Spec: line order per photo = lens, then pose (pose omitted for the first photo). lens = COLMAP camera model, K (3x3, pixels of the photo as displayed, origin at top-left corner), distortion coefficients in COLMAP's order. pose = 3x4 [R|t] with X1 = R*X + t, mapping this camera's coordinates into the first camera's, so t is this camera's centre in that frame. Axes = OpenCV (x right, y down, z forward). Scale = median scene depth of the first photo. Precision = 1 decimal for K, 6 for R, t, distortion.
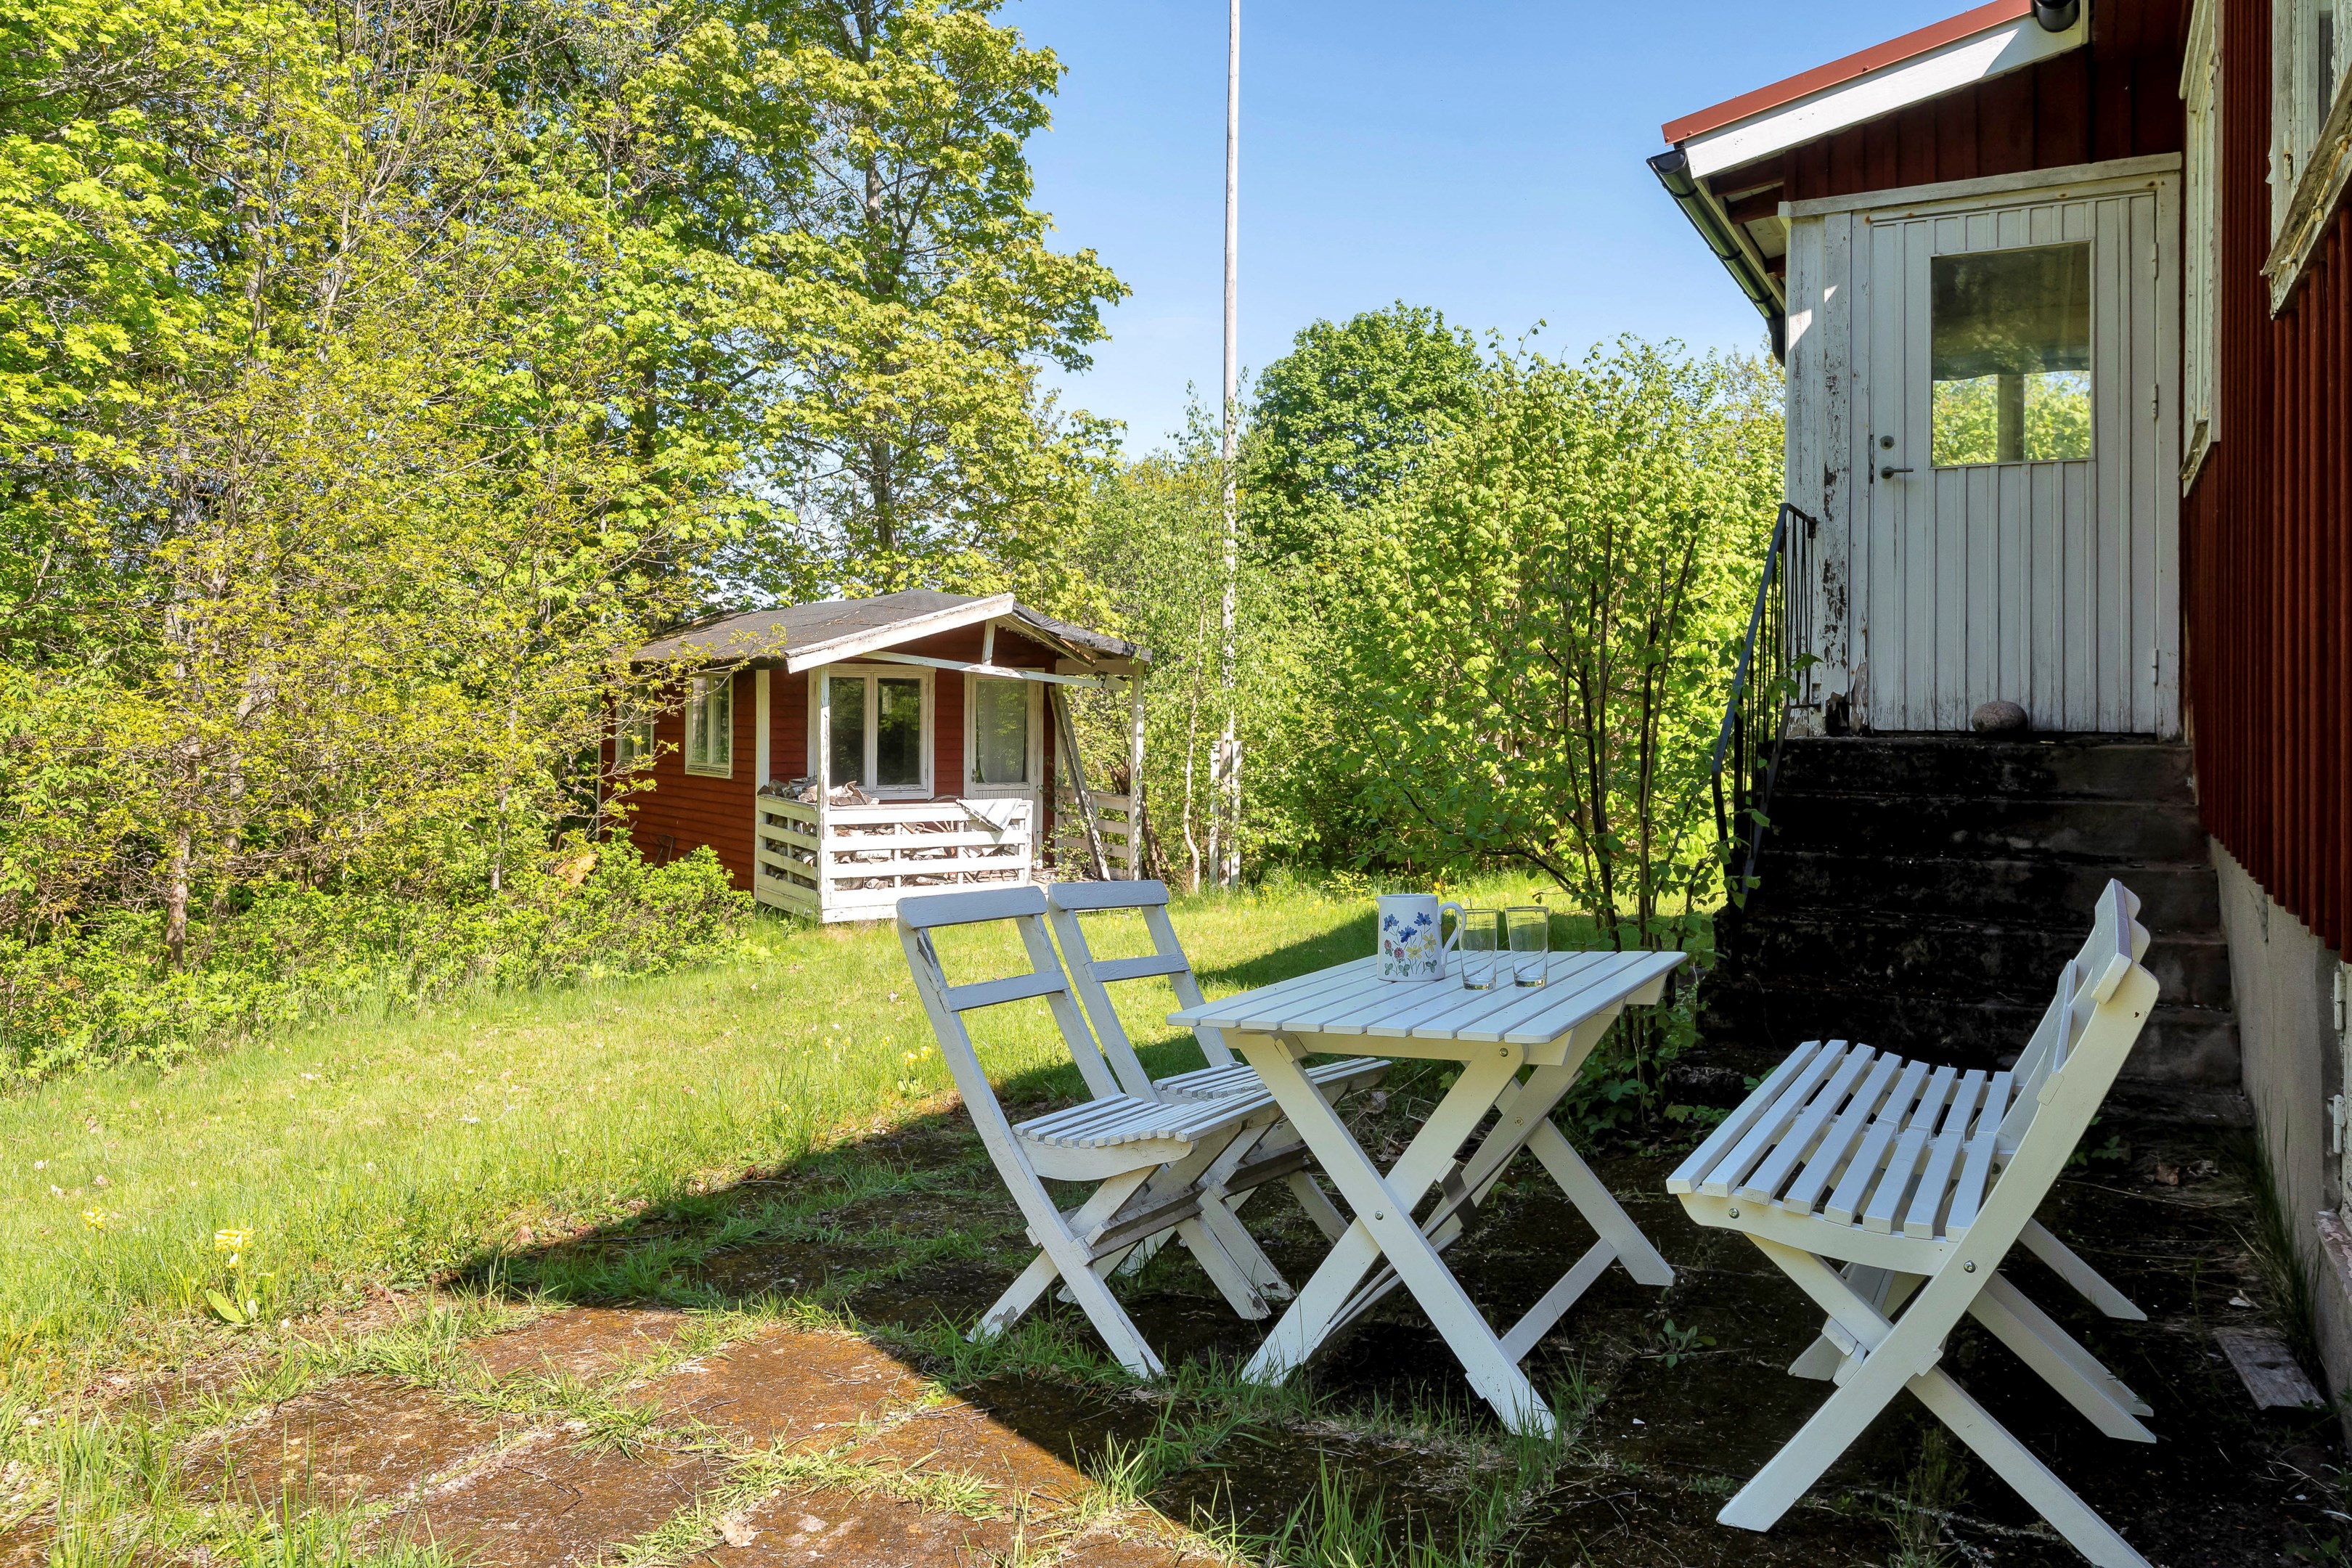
lens RADIAL K [[1774.5, 0, 1154.9], [0, 1774.5, 673.1], [0, 0, 1]] dist [0.008750, 0.014822]
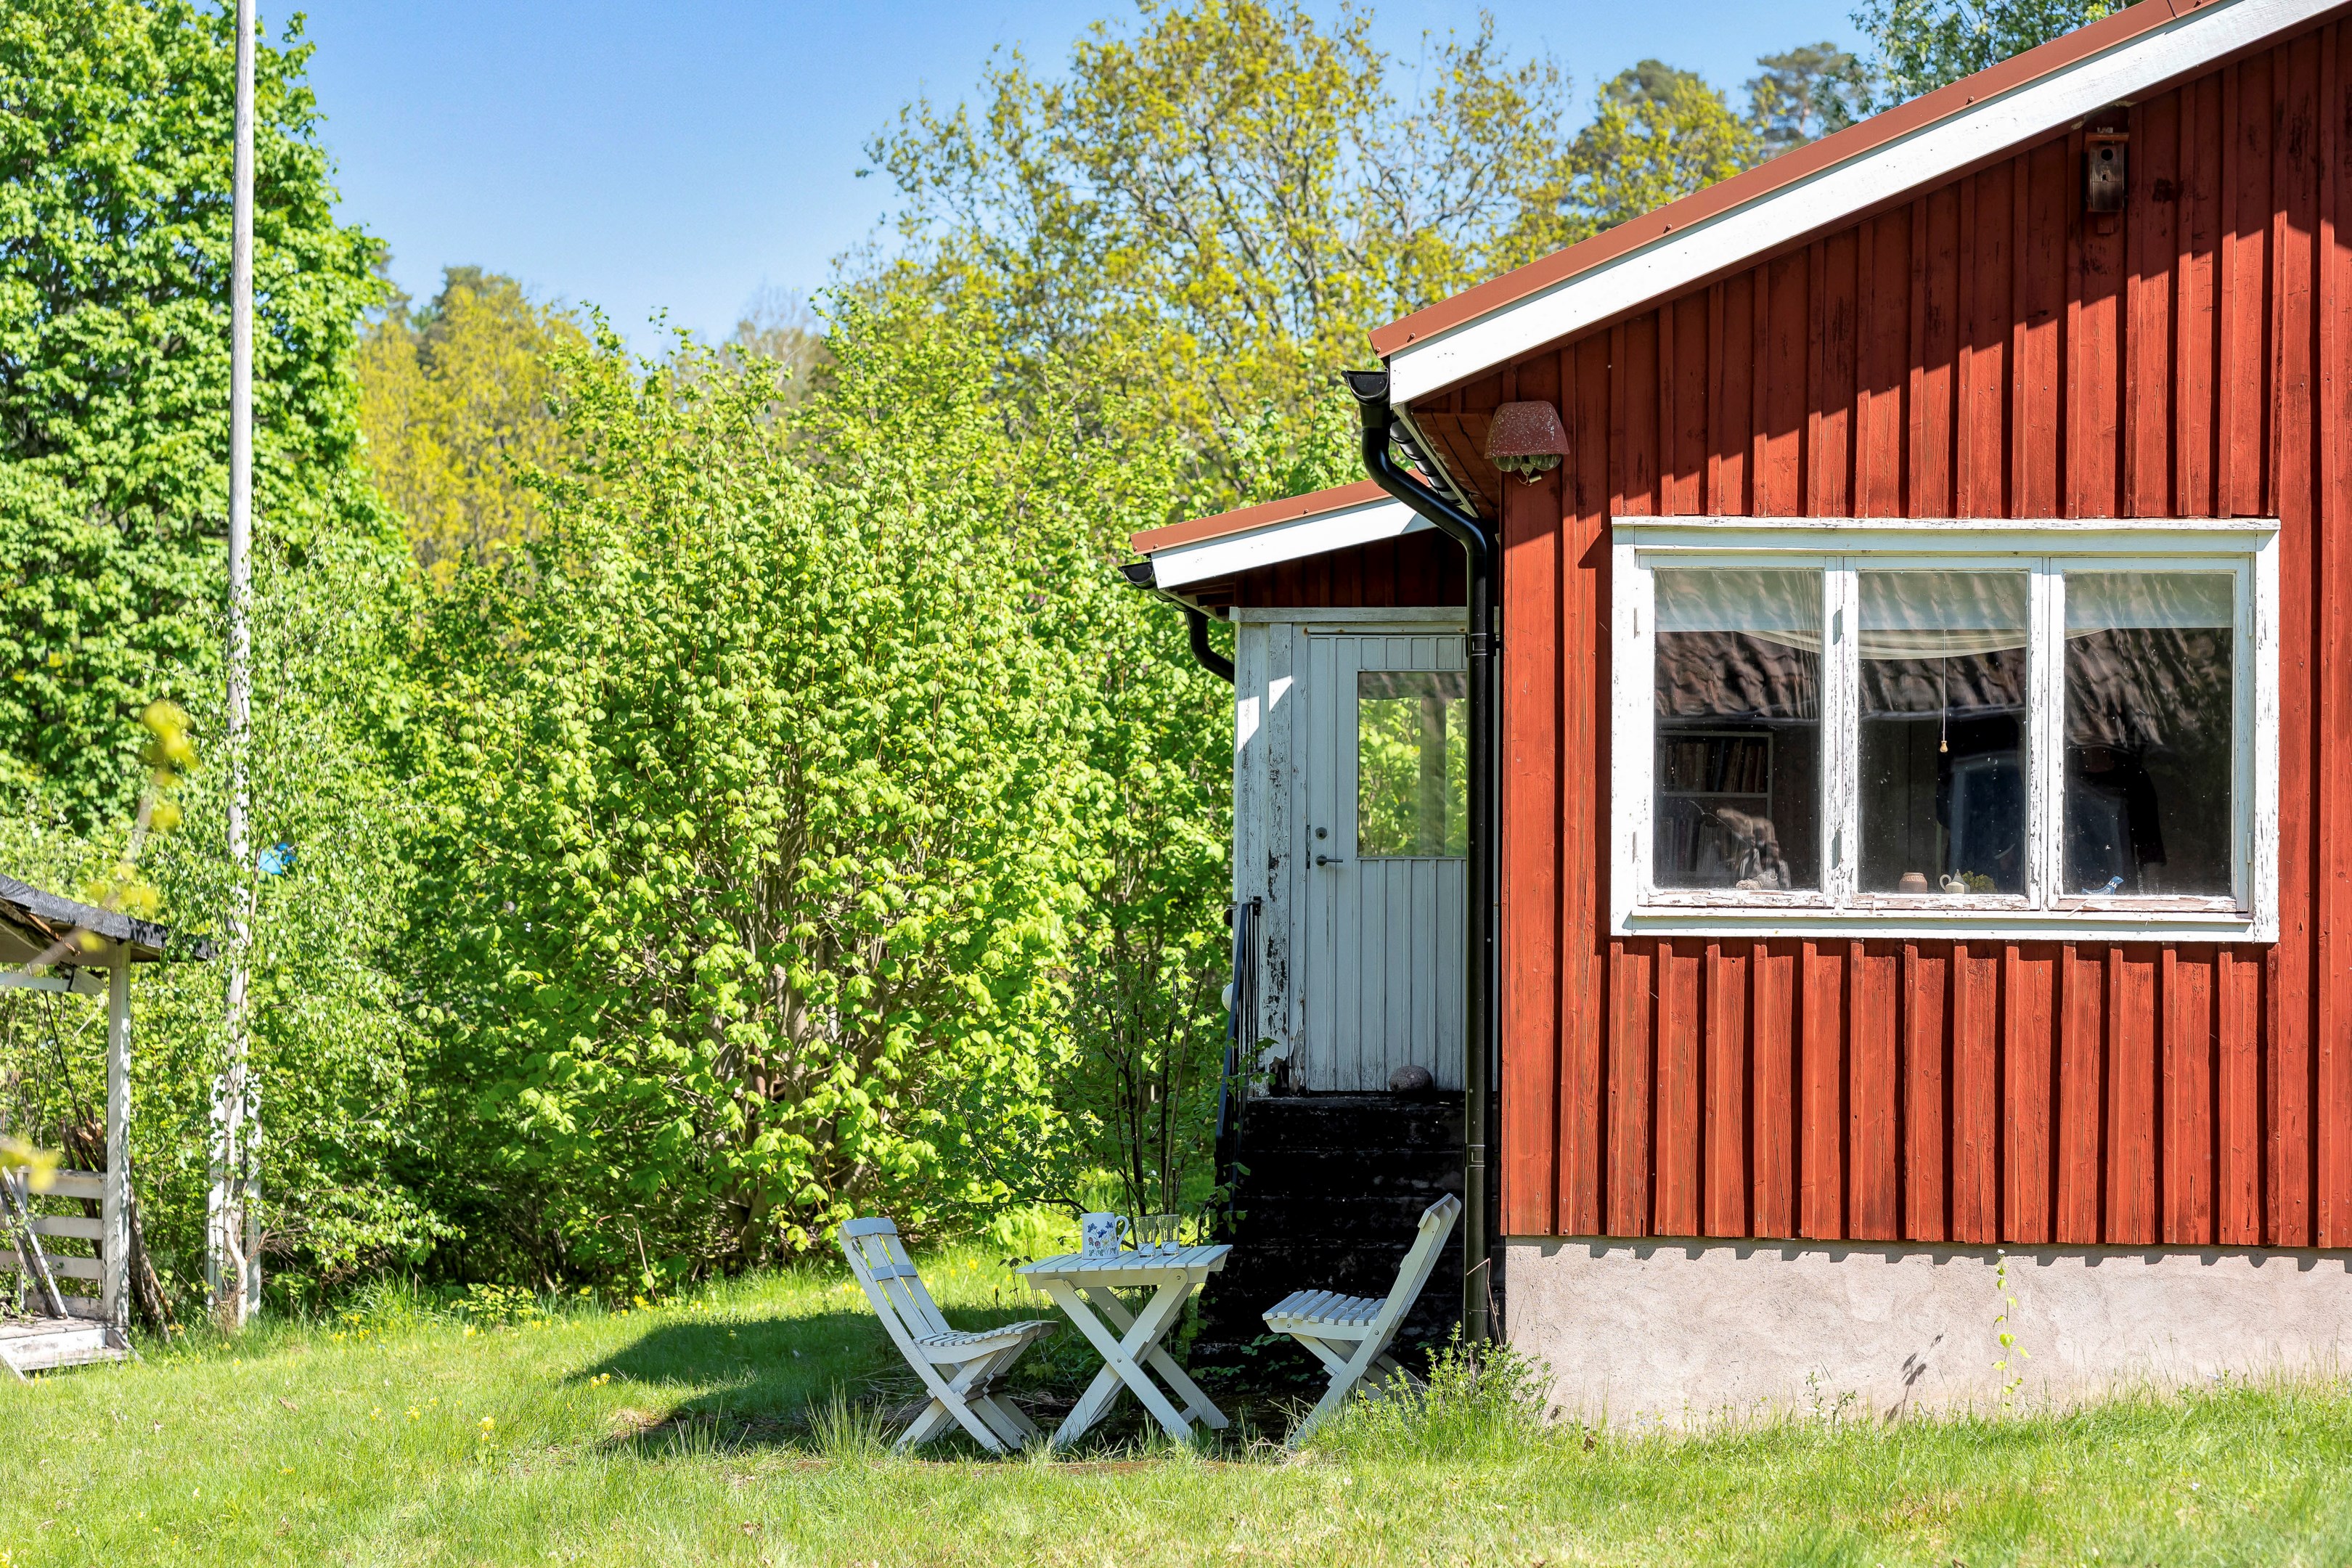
lens RADIAL K [[5543.4, 0, 1178.8], [0, 5543.4, 783.9], [0, 0, 1]] dist [-0.020920, 0.000000]
pose [[0.927328, 0.002443, 0.374242, -0.958916], [-0.002864, 0.999996, 0.000567, -0.160027], [-0.374239, -0.001598, 0.927331, -2.160539]]
